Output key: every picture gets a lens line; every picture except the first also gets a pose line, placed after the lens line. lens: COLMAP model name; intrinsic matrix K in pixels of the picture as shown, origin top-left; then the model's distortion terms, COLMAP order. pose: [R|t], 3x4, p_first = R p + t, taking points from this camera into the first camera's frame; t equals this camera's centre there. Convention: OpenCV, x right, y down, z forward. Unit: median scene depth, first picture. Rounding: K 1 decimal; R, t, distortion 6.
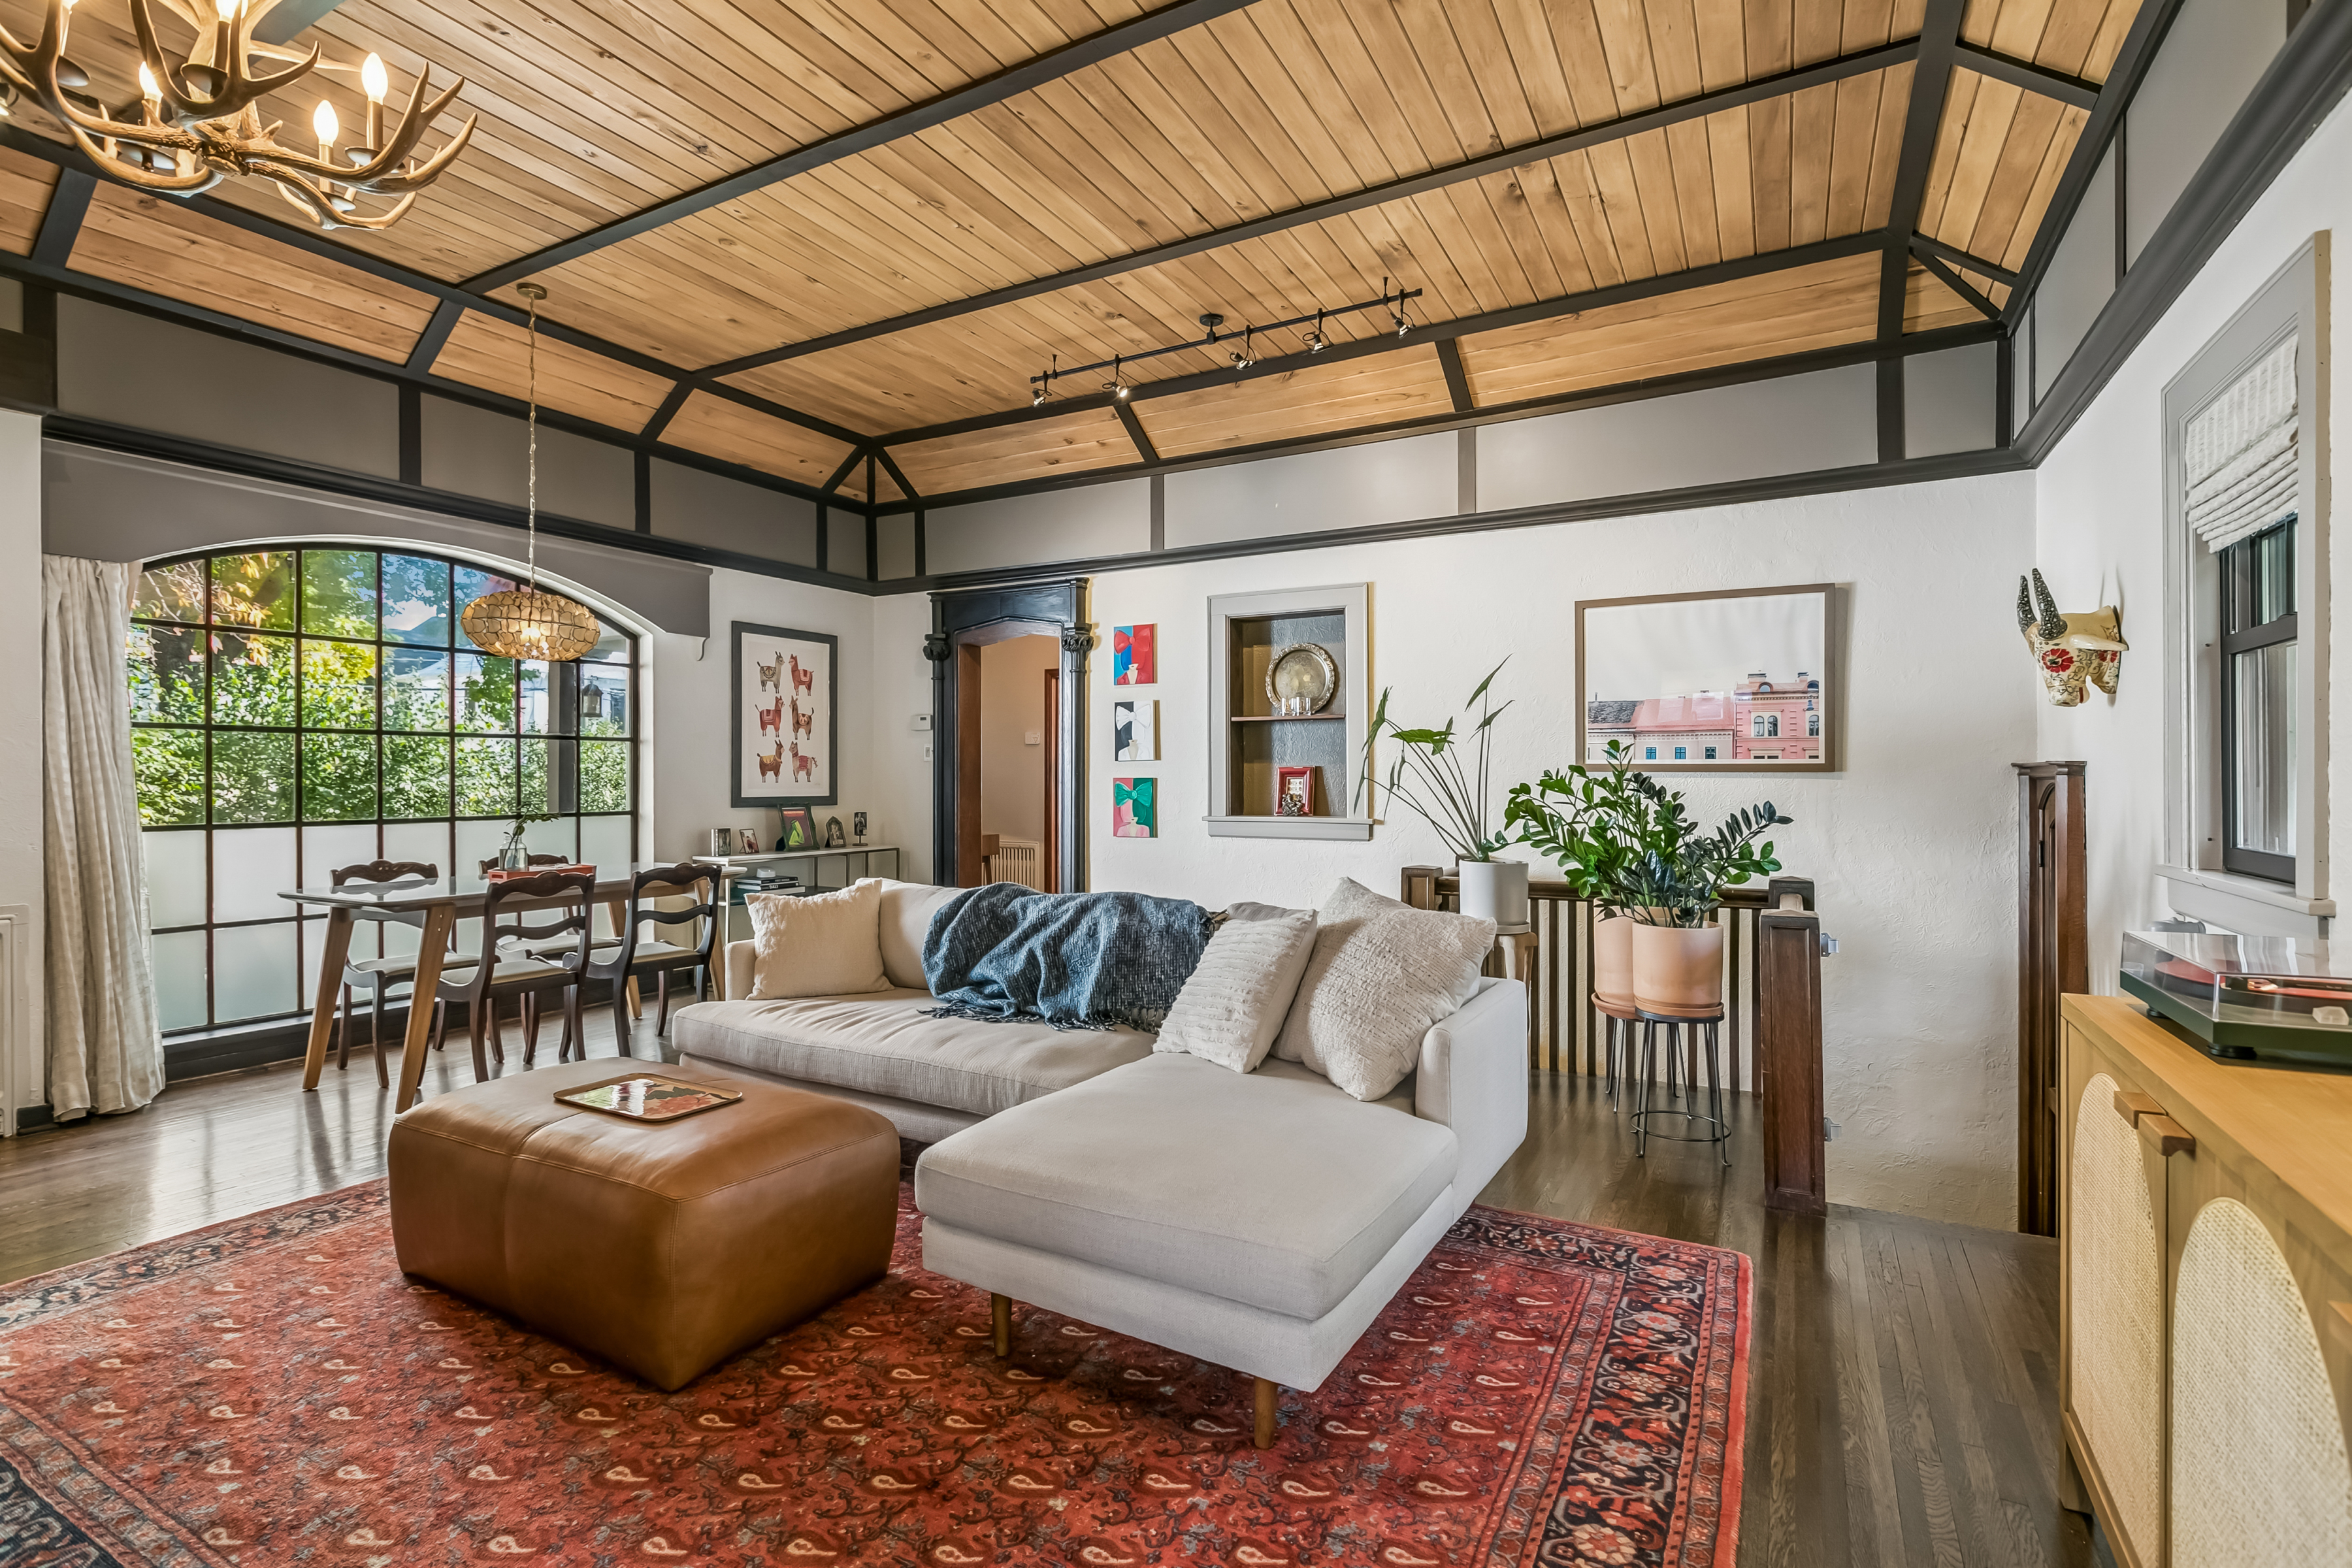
lens RADIAL K [[1101.5, 0, 1169.6], [0, 1101.5, 774.7], [0, 0, 1]] dist [-0.004042, -0.000927]
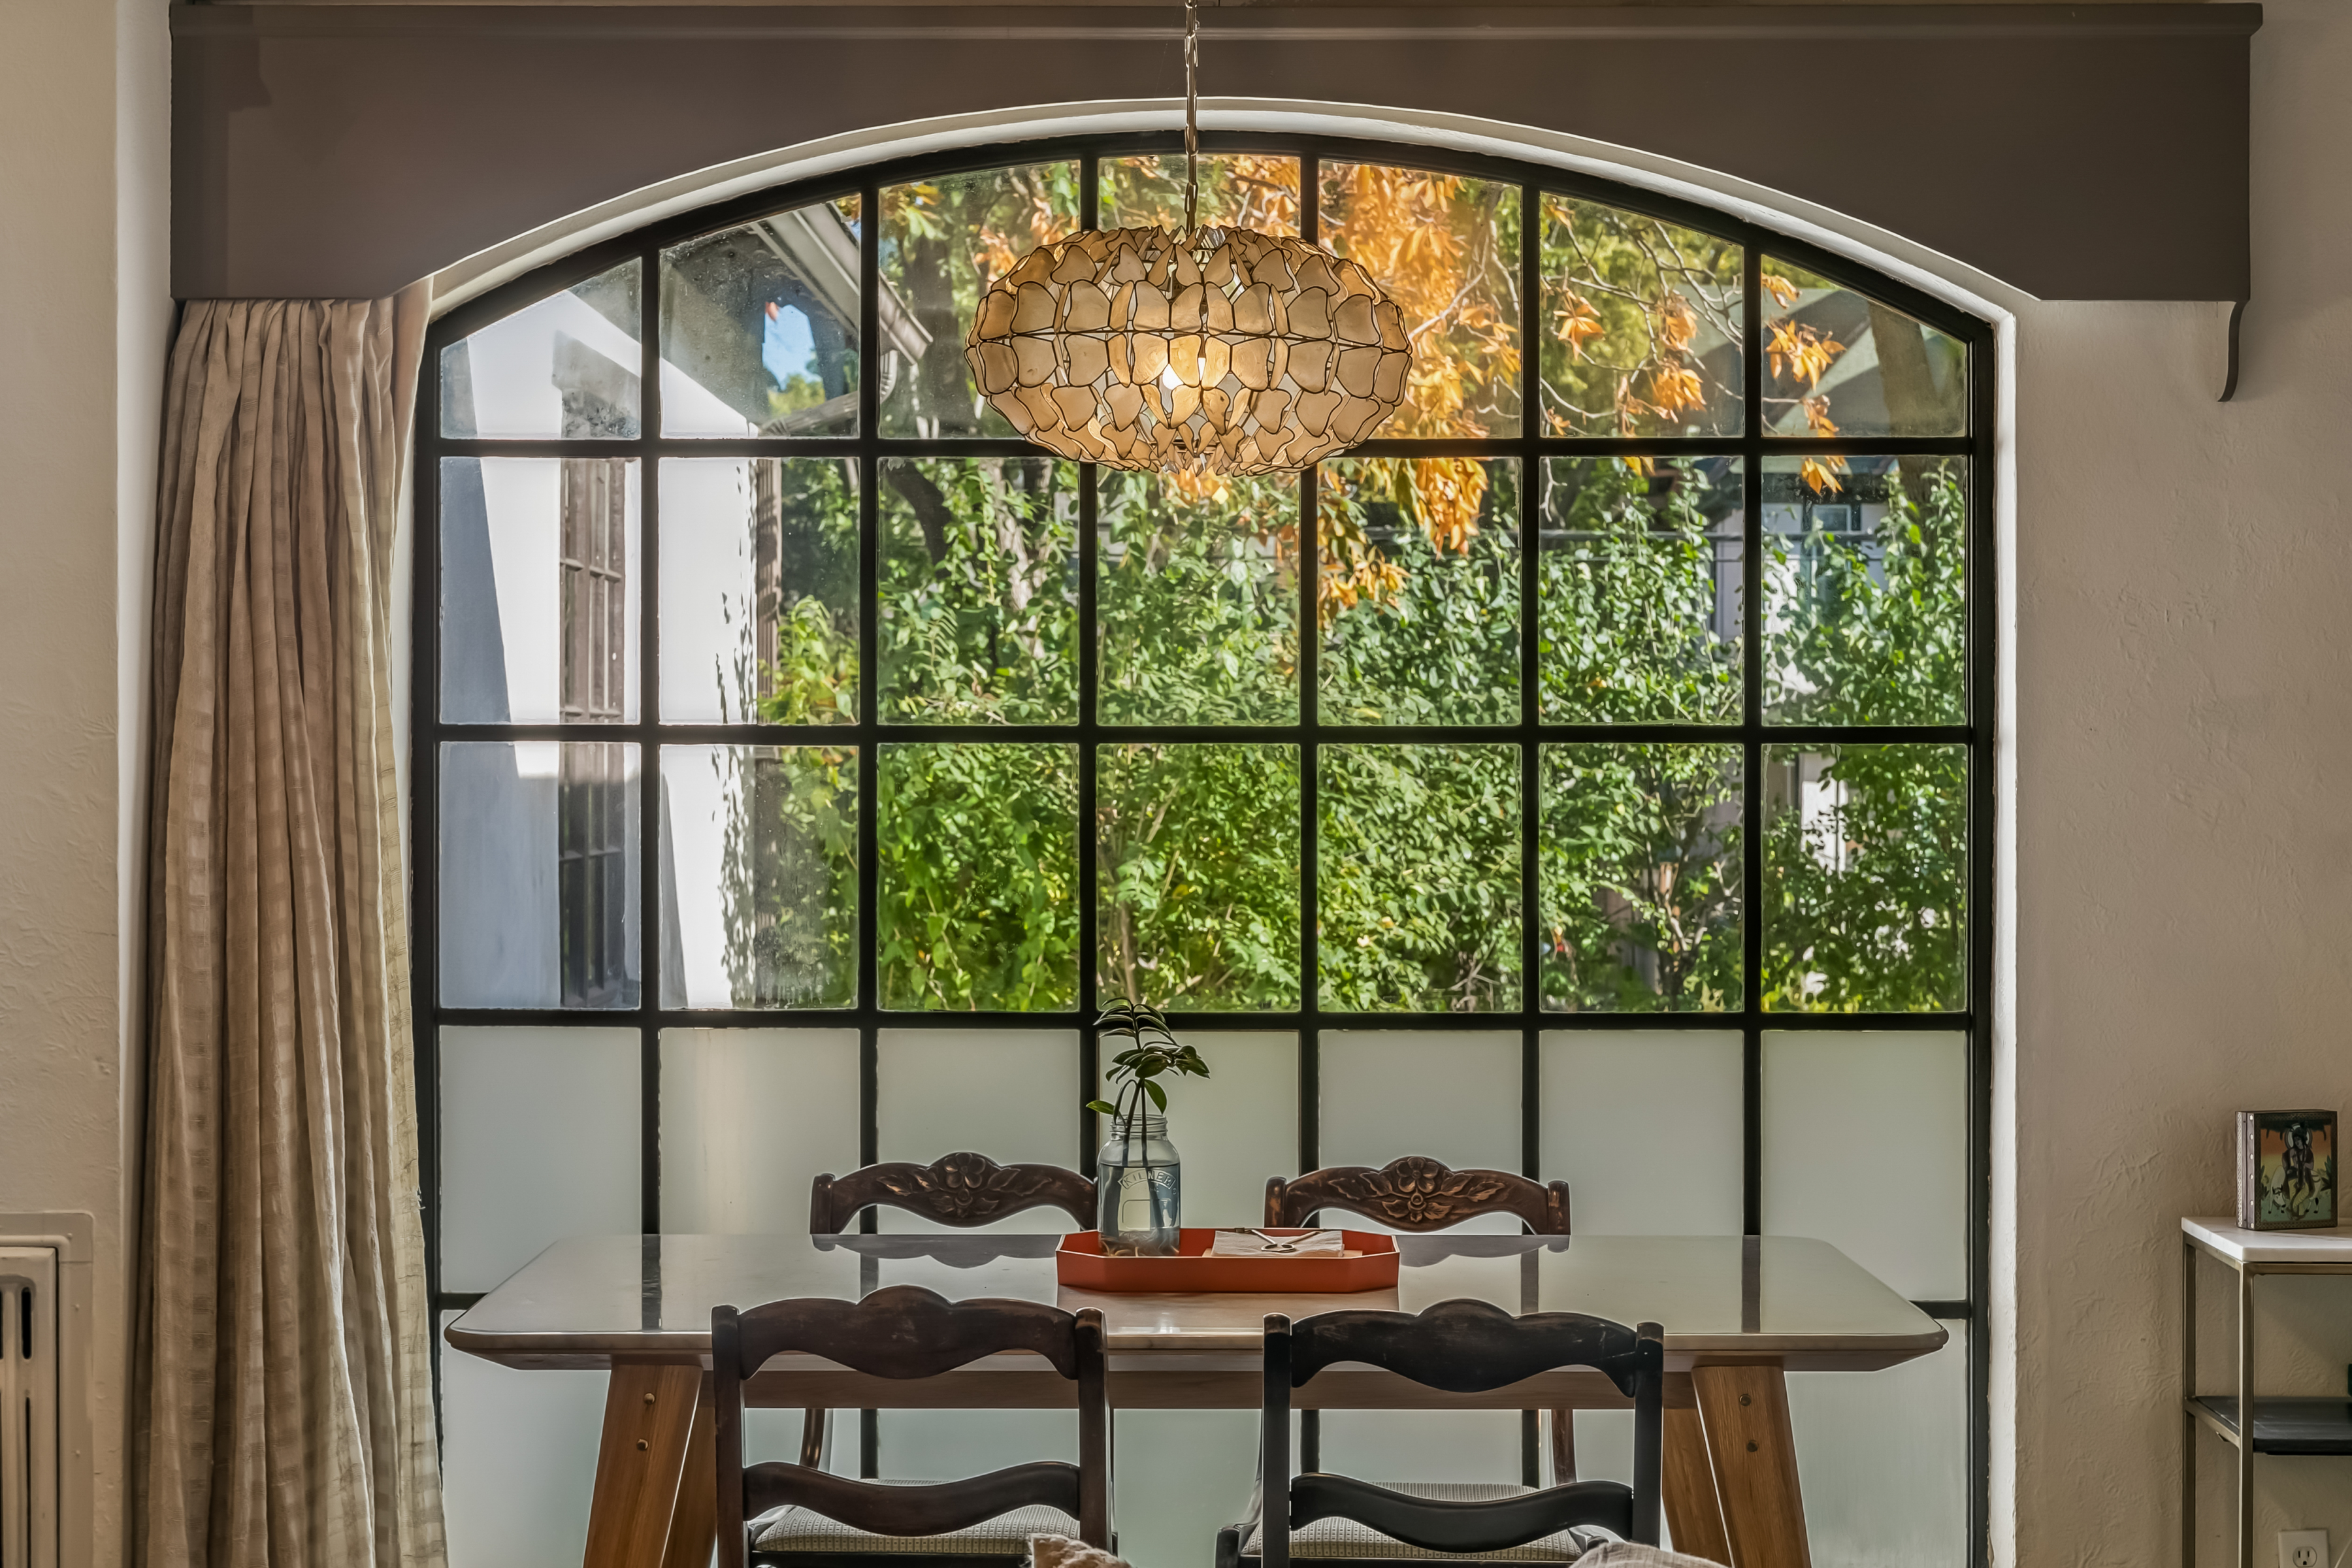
lens RADIAL K [[3531.6, 0, 1163.8], [0, 3531.6, 770.3], [0, 0, 1]] dist [0.025556, 0.000000]
pose [[0.472685, 0.006203, -0.881210, 0.167840], [-0.001686, 0.999980, 0.006134, -0.032766], [0.881230, -0.001413, 0.472686, 0.516647]]
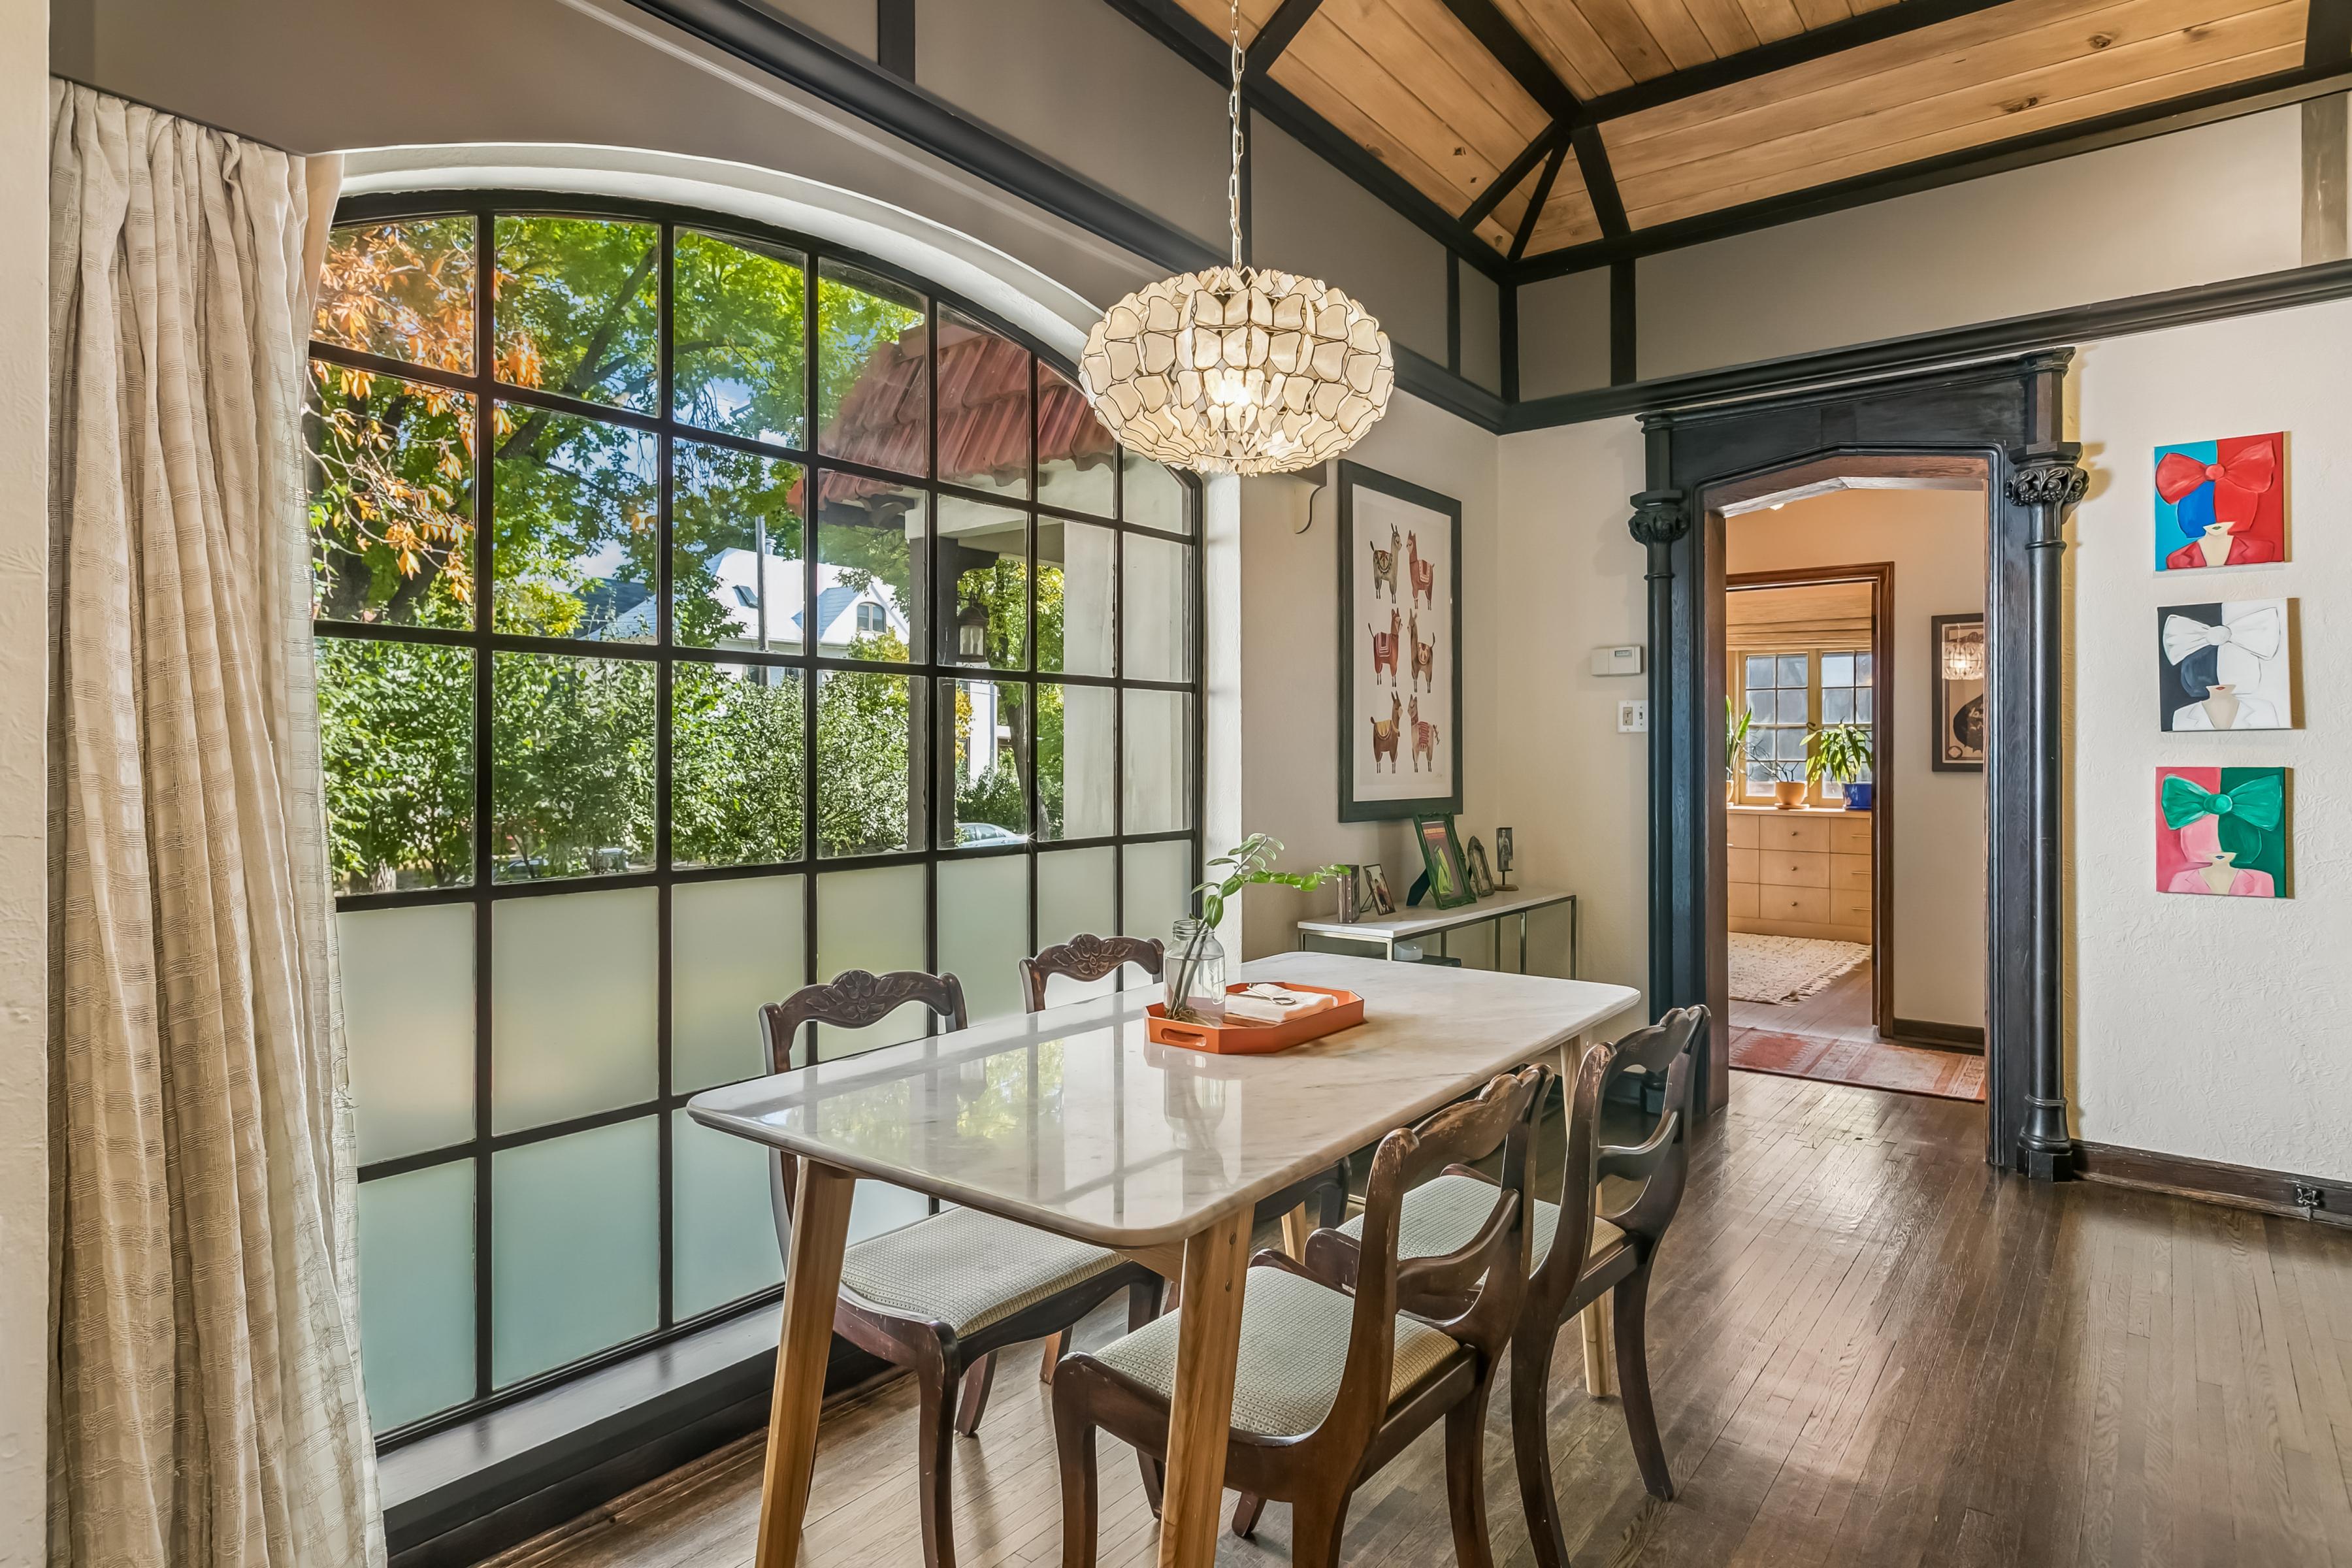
lens RADIAL K [[1254.1, 0, 1160.0], [0, 1254.1, 743.1], [0, 0, 1]] dist [-0.000380, -0.001256]
pose [[0.987881, 0.000921, -0.155210, -0.478225], [-0.002180, 0.999966, -0.007939, -0.002657], [0.155197, 0.008181, 0.987850, 0.501315]]
